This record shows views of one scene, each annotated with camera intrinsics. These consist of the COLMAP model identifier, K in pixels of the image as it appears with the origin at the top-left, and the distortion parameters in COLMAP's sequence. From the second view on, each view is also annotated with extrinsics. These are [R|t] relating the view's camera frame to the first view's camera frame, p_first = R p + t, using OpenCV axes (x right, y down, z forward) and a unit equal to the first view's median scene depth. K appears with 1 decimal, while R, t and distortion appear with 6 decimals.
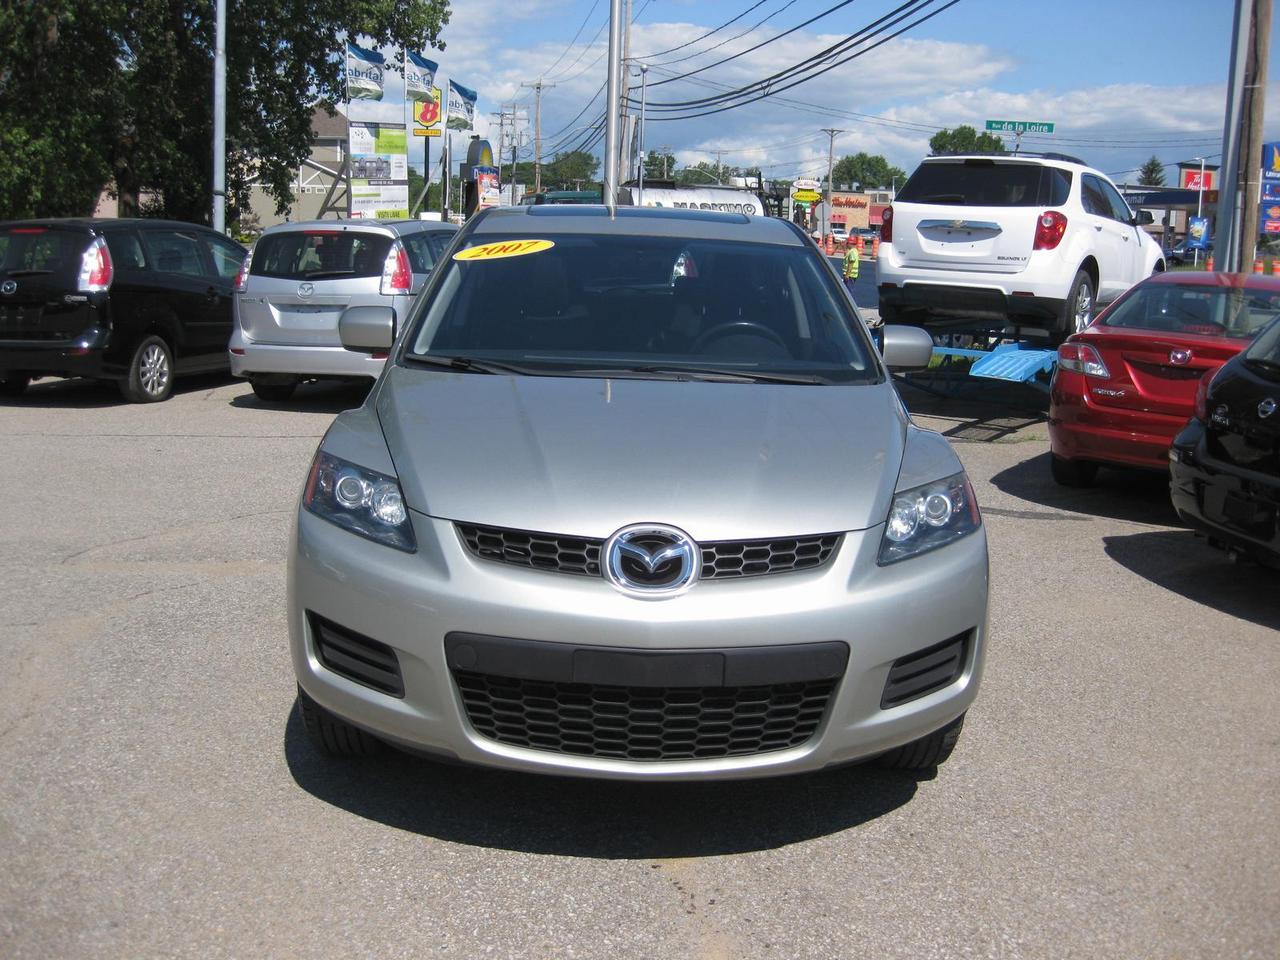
lens RADIAL K [[1308.8, 0, 640.0], [0, 1308.8, 480.0], [0, 0, 1]] dist [-0.186929, 0.156962]
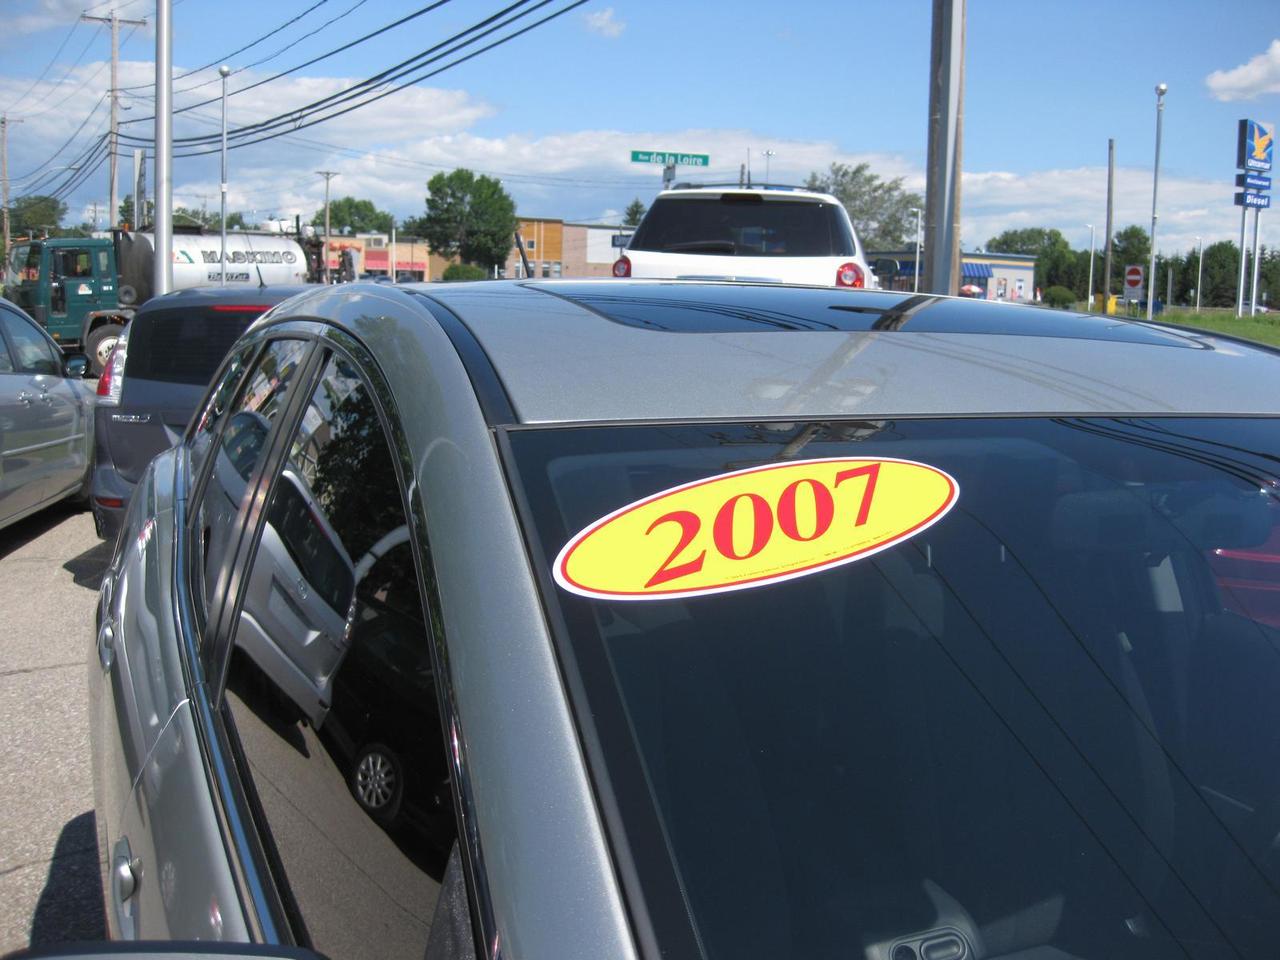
lens RADIAL K [[1308.8, 0, 640.0], [0, 1308.8, 480.0], [0, 0, 1]] dist [-0.186929, 0.156962]
pose [[0.925160, -0.058052, 0.375111, -0.010285], [0.070418, 0.997330, -0.019330, -0.009340], [-0.372988, 0.044298, 0.926778, 0.041633]]
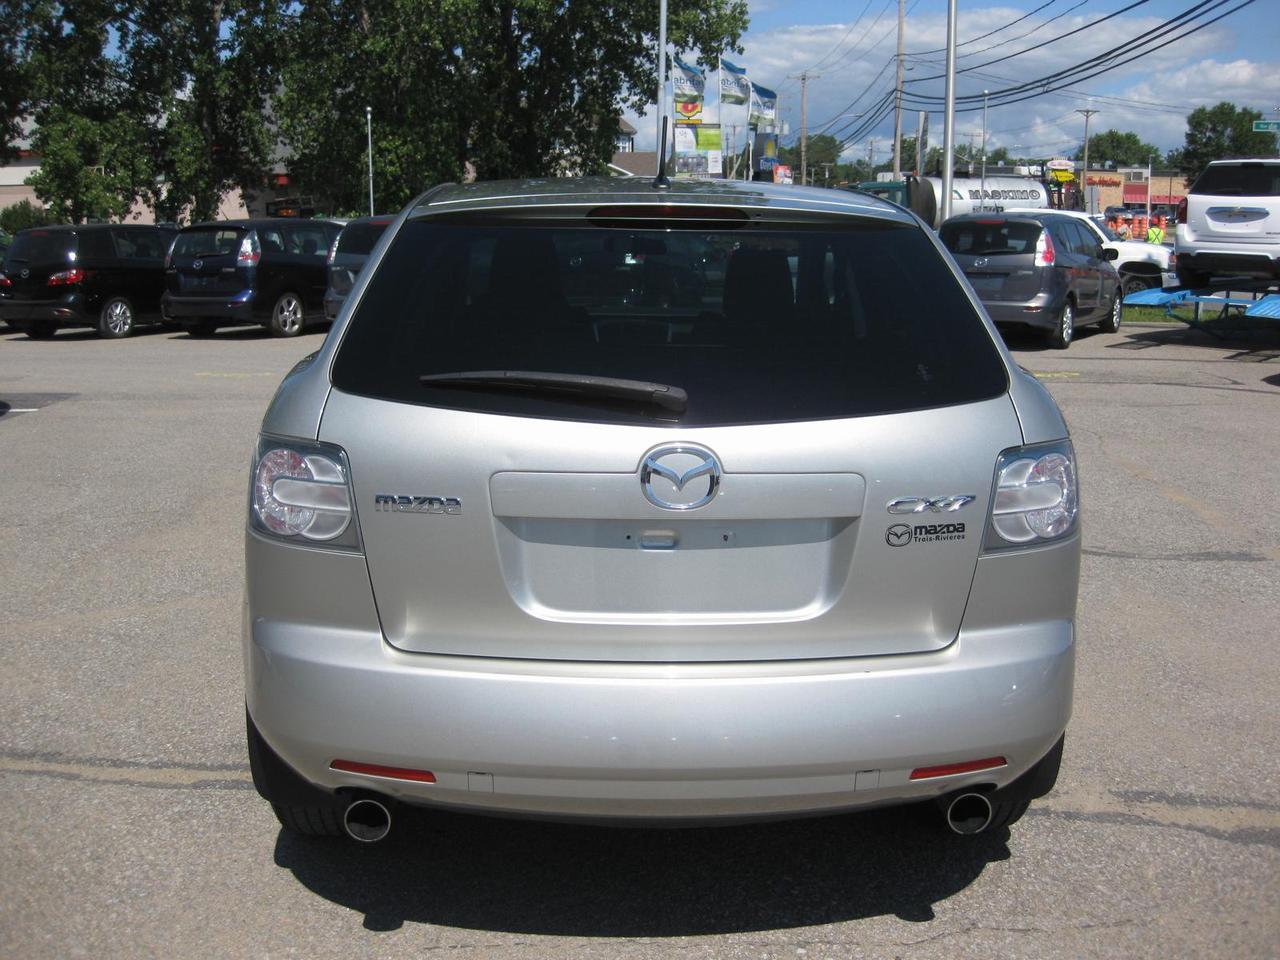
lens RADIAL K [[1308.8, 0, 640.0], [0, 1308.8, 480.0], [0, 0, 1]] dist [-0.186929, 0.156962]
pose [[0.983353, 0.007754, -0.181539, -0.017489], [-0.005585, 0.999907, 0.012458, 0.010217], [0.181619, -0.011237, 0.983305, -0.058268]]
